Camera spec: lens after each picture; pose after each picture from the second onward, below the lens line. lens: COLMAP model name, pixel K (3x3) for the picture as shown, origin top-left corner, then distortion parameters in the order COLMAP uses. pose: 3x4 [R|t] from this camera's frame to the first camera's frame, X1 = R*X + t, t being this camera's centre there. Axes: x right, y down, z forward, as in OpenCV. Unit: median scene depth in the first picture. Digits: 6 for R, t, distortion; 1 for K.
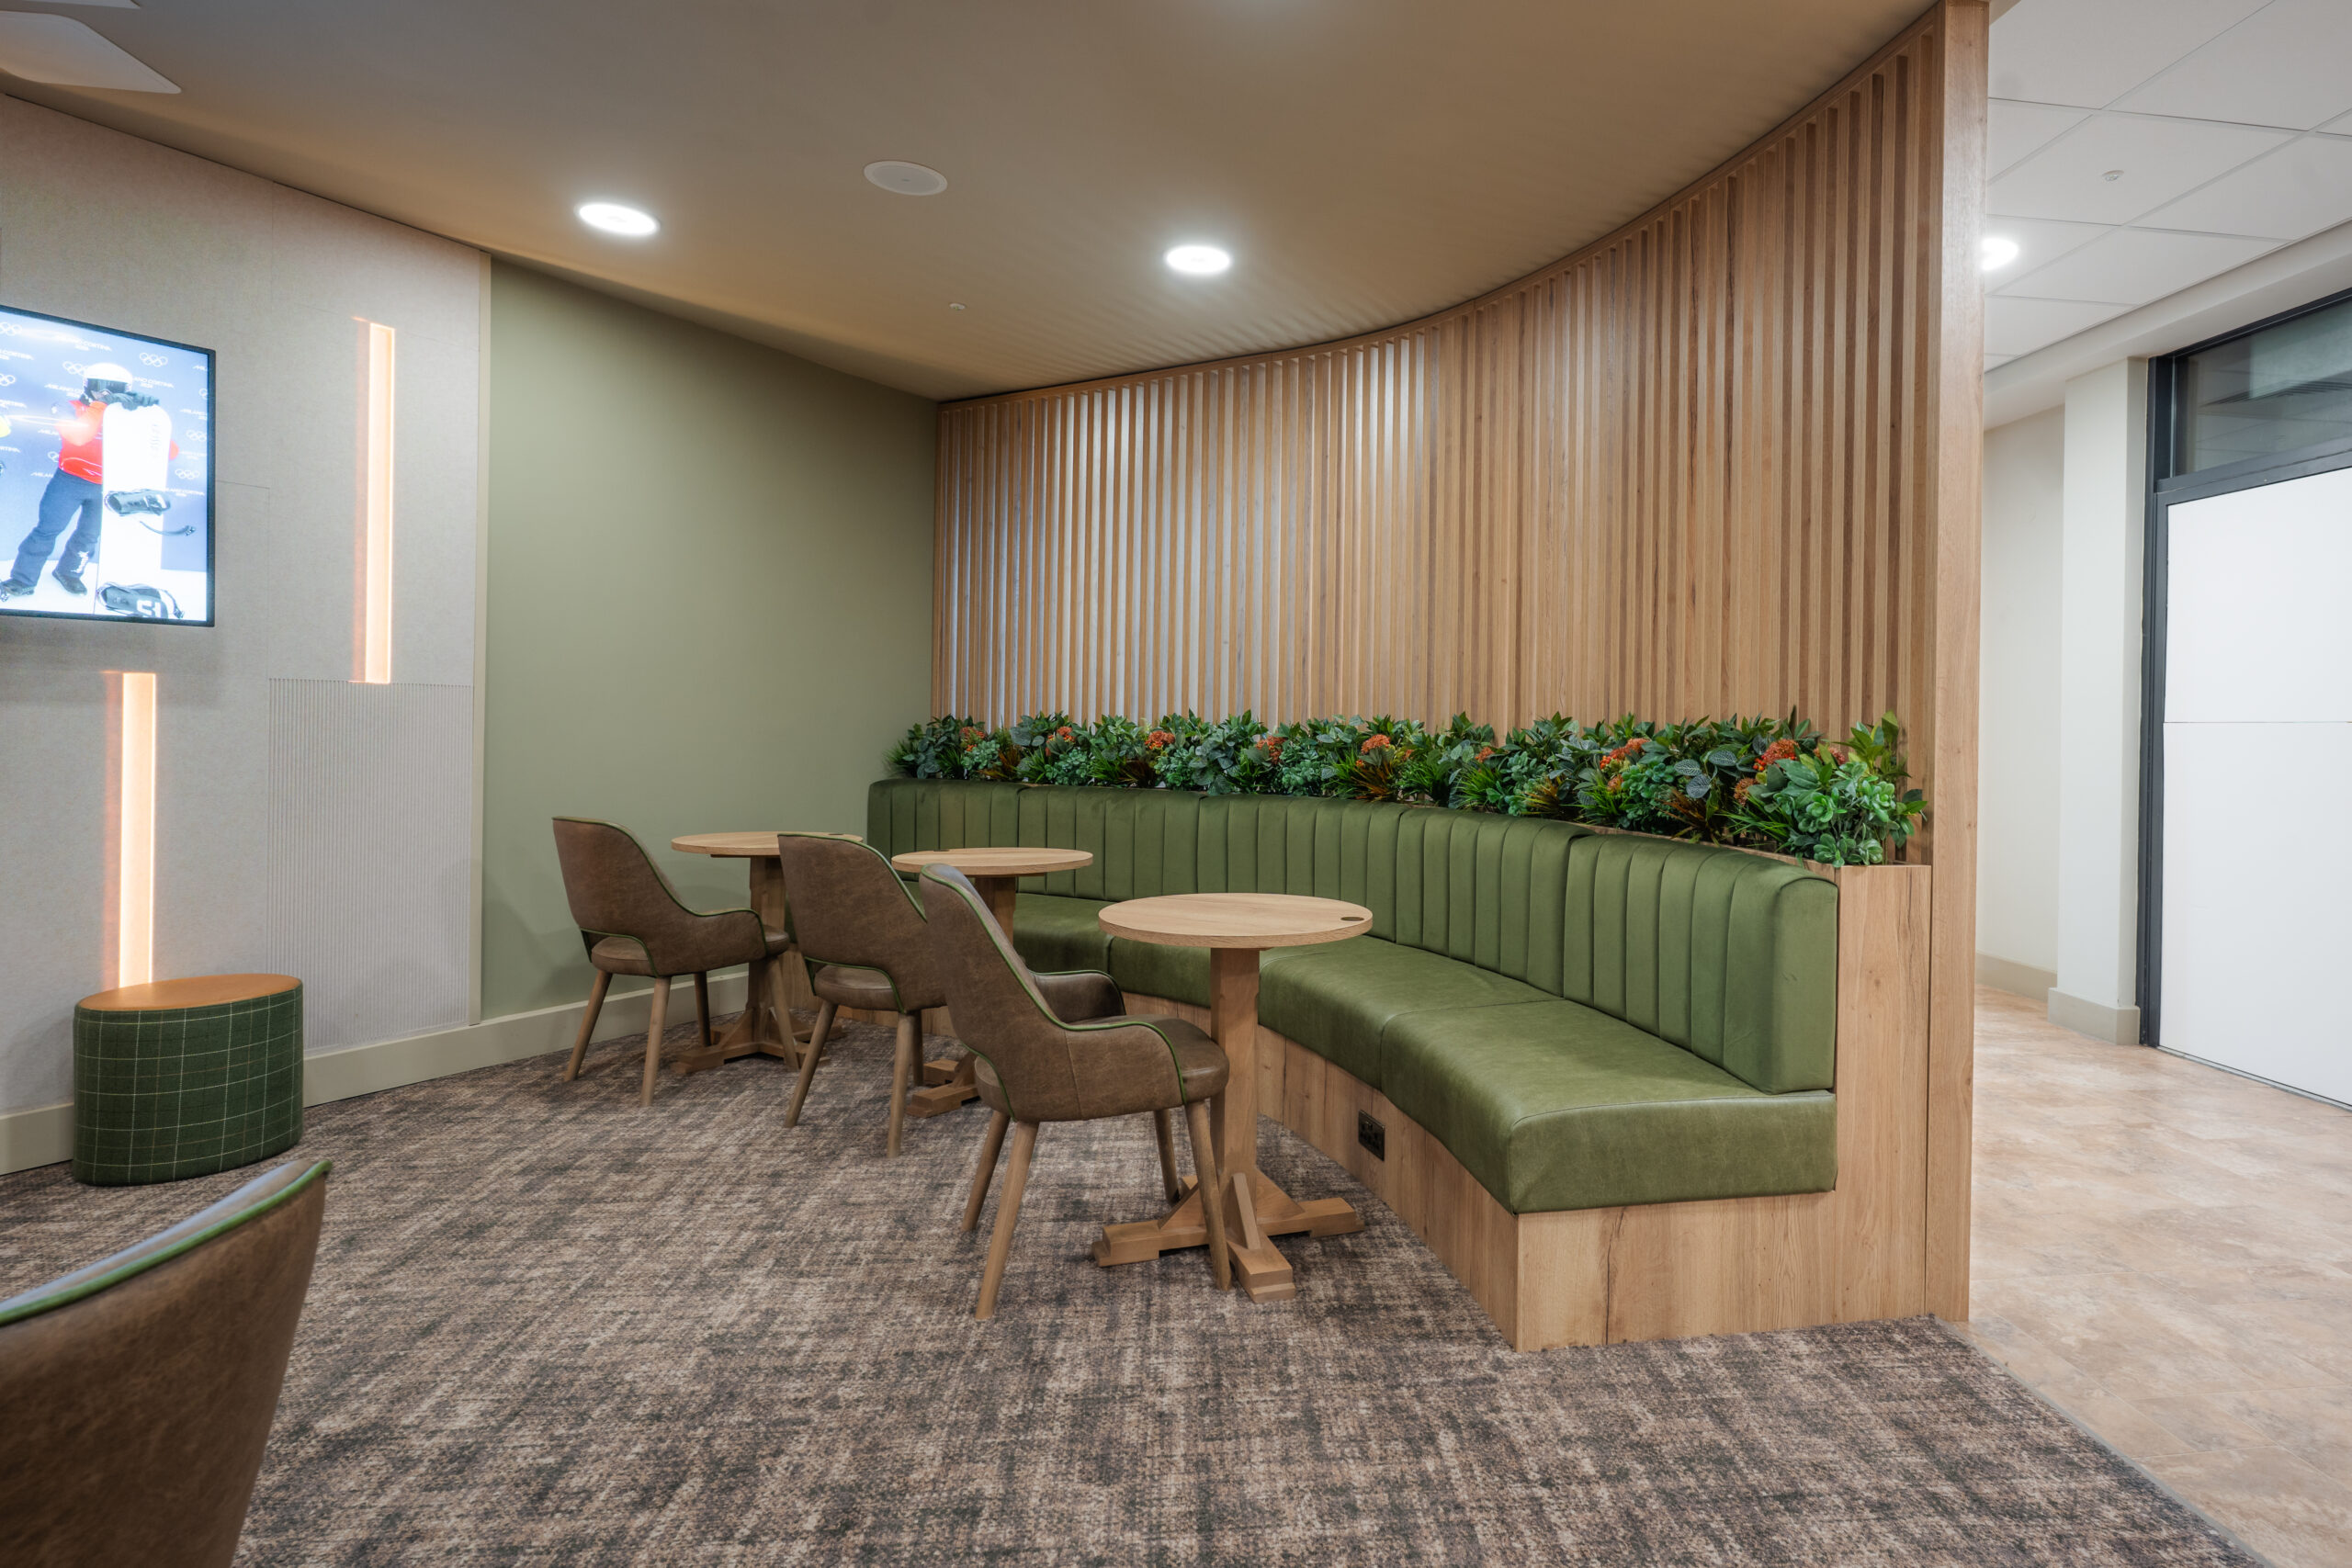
lens RADIAL K [[1234.9, 0, 1349.8], [0, 1234.9, 712.4], [0, 0, 1]] dist [-0.000818, -0.001940]
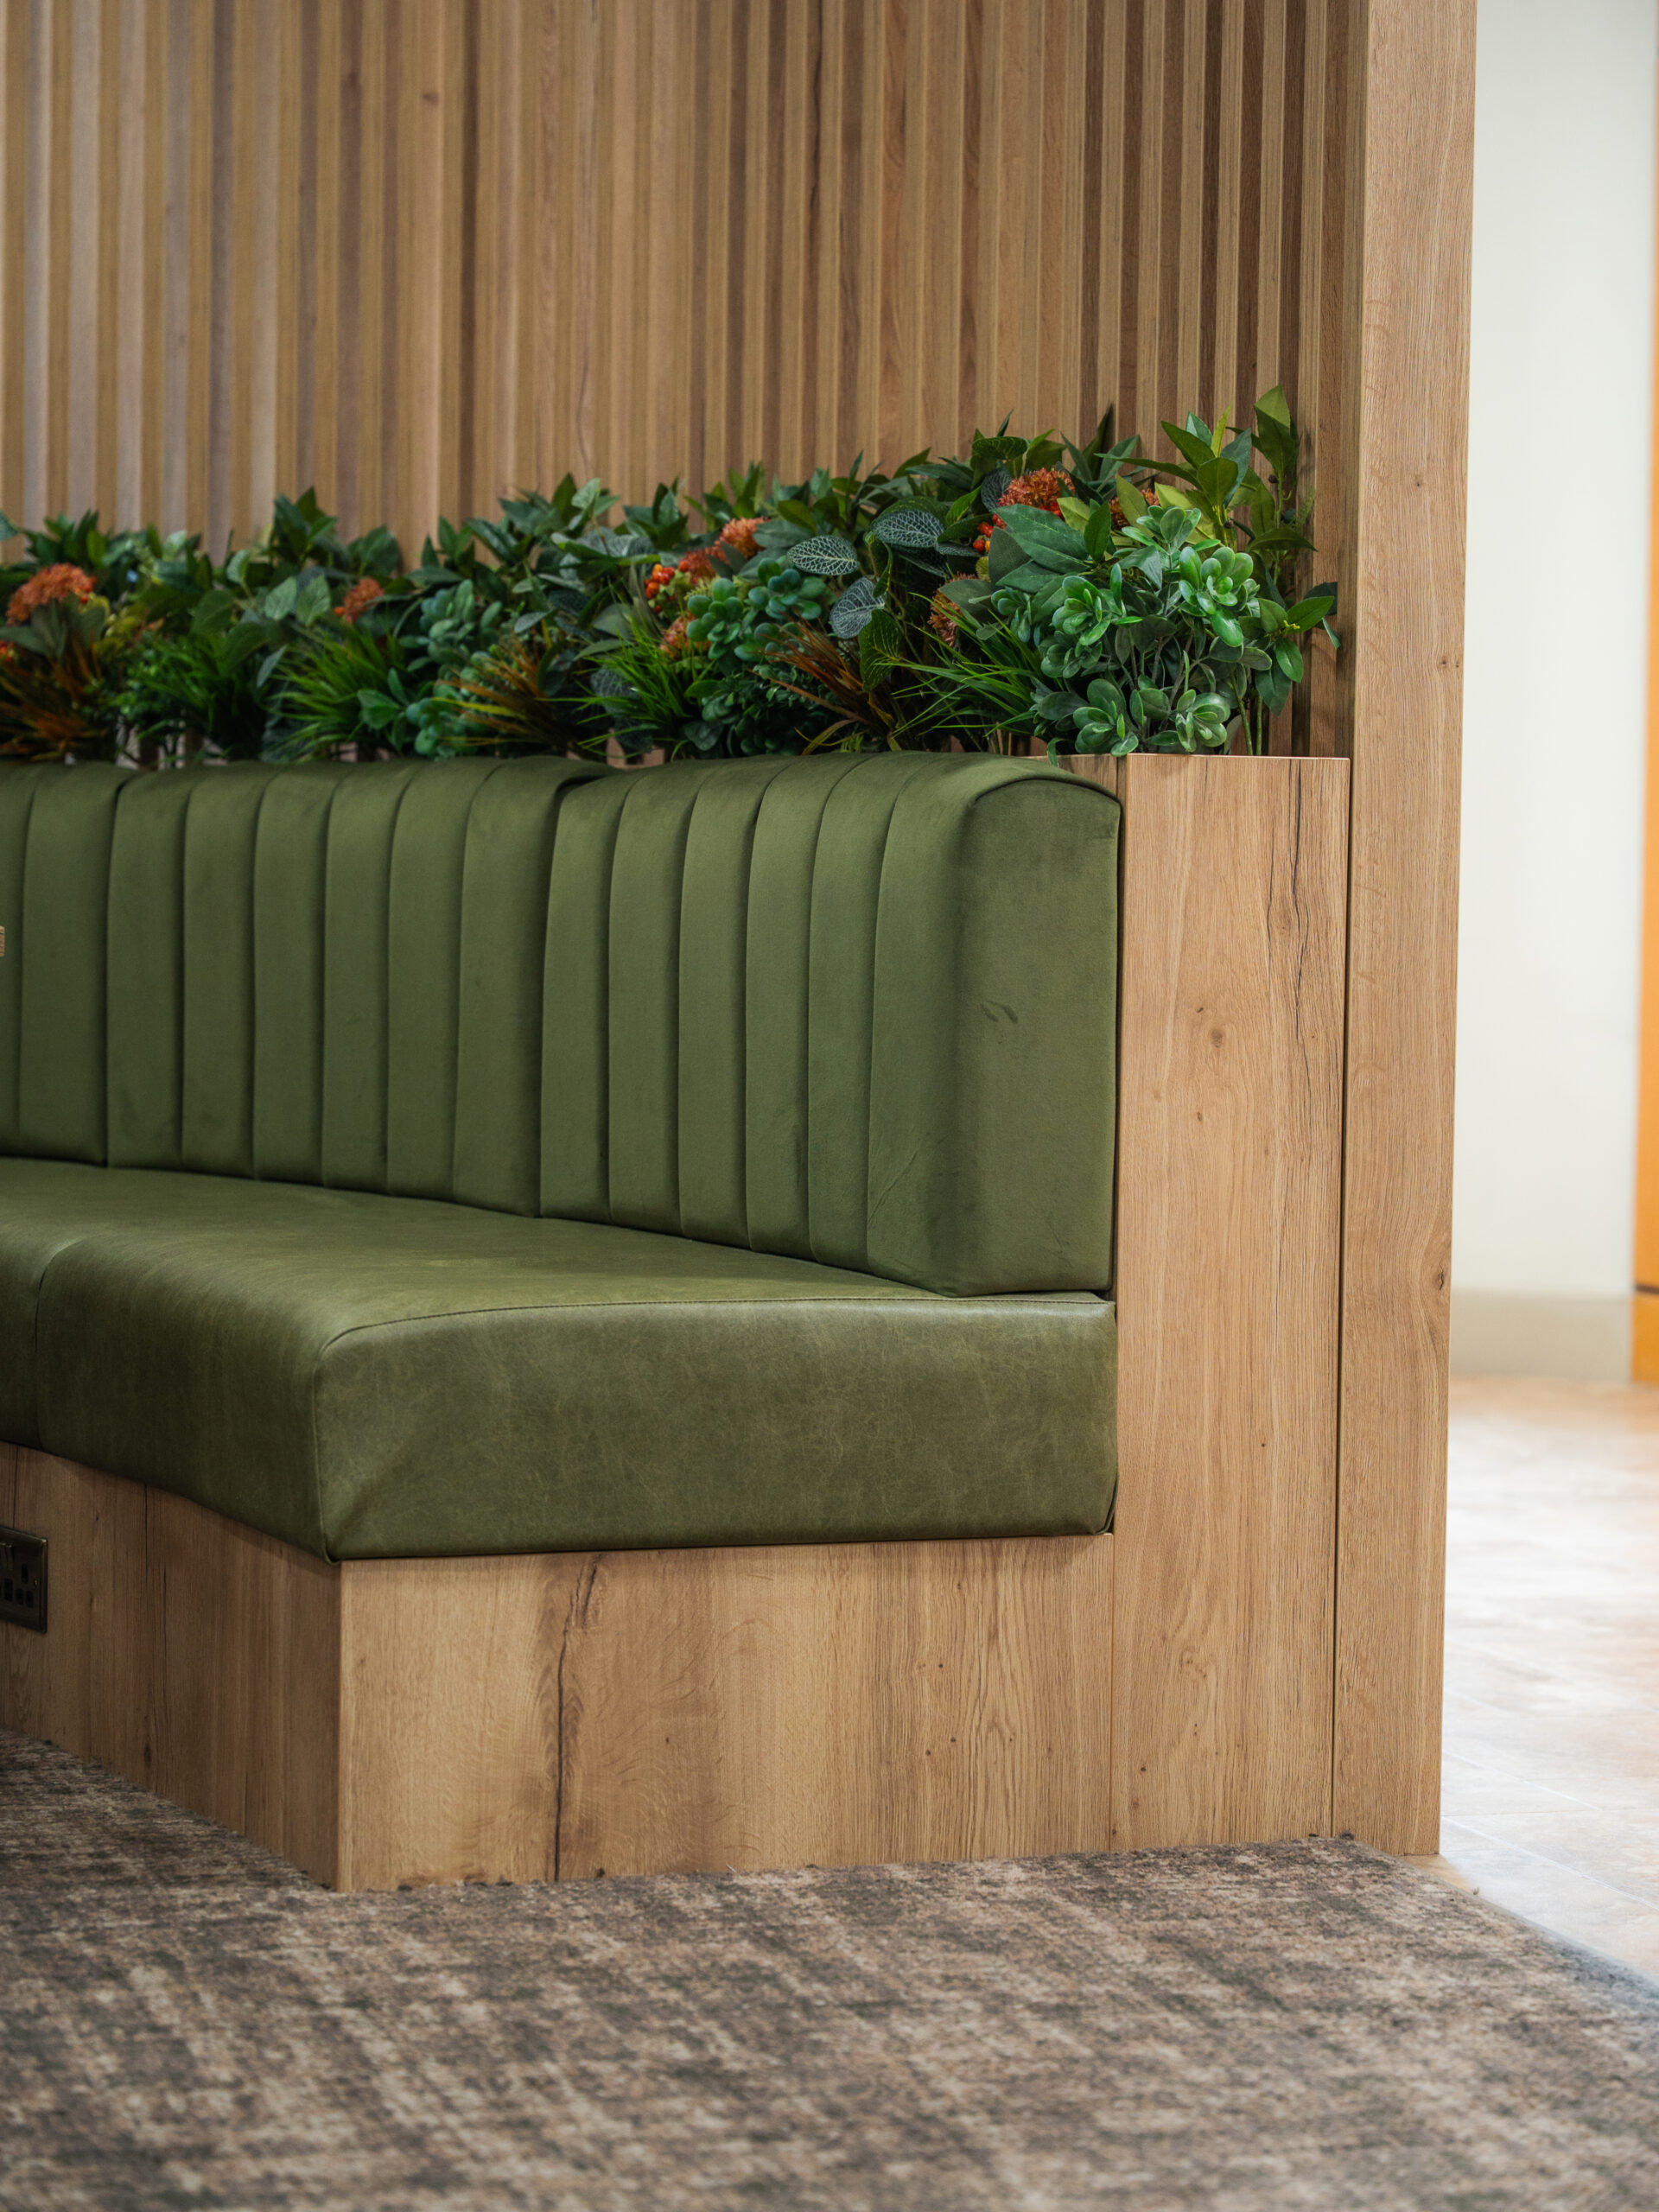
lens RADIAL K [[5874.8, 0, 829.5], [0, 5874.8, 1106.0], [0, 0, 1]] dist [0.063820, 0.336752]
pose [[0.992095, -0.003004, 0.125450, 0.046434], [-0.001434, 0.999377, 0.035267, 0.163974], [-0.125478, -0.035168, 0.991473, -0.901823]]
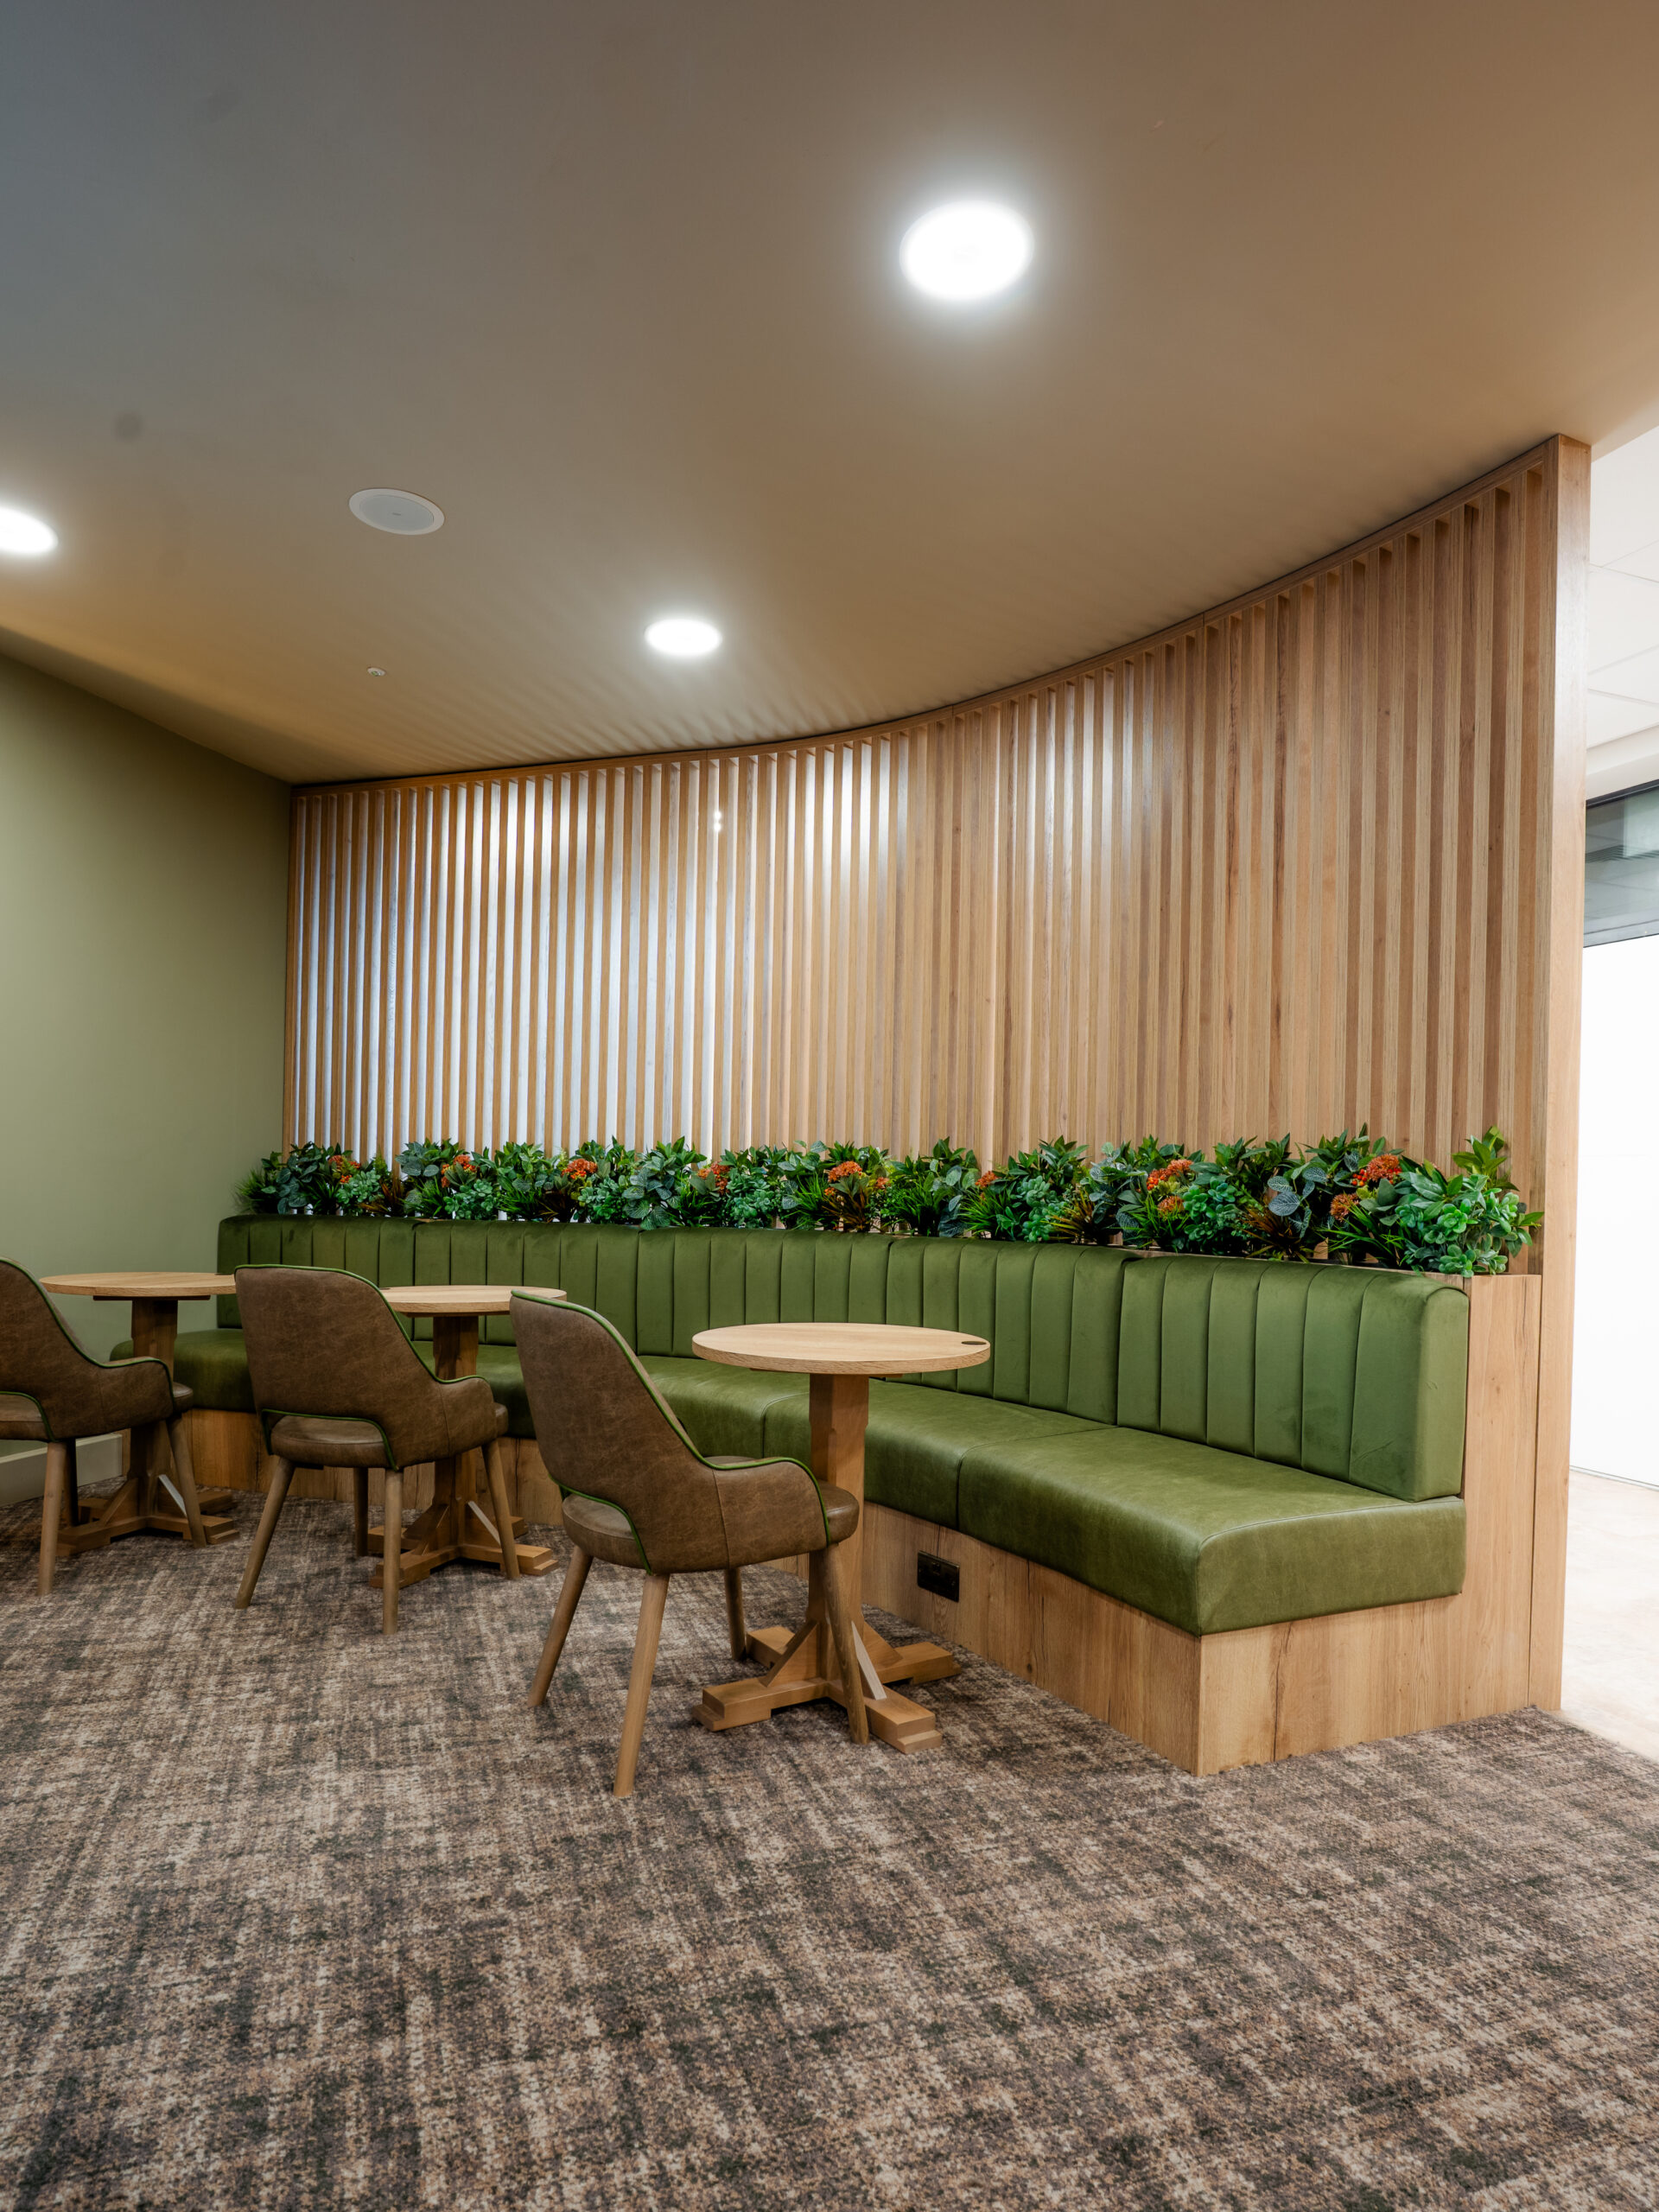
lens RADIAL K [[1295.3, 0, 751.3], [0, 1295.3, 1181.3], [0, 0, 1]] dist [-0.025668, 0.004642]
pose [[0.980951, 0.003216, 0.194230, -0.369933], [-0.005115, 0.999944, 0.009275, 0.037497], [-0.194190, -0.010092, 0.980912, 0.071980]]
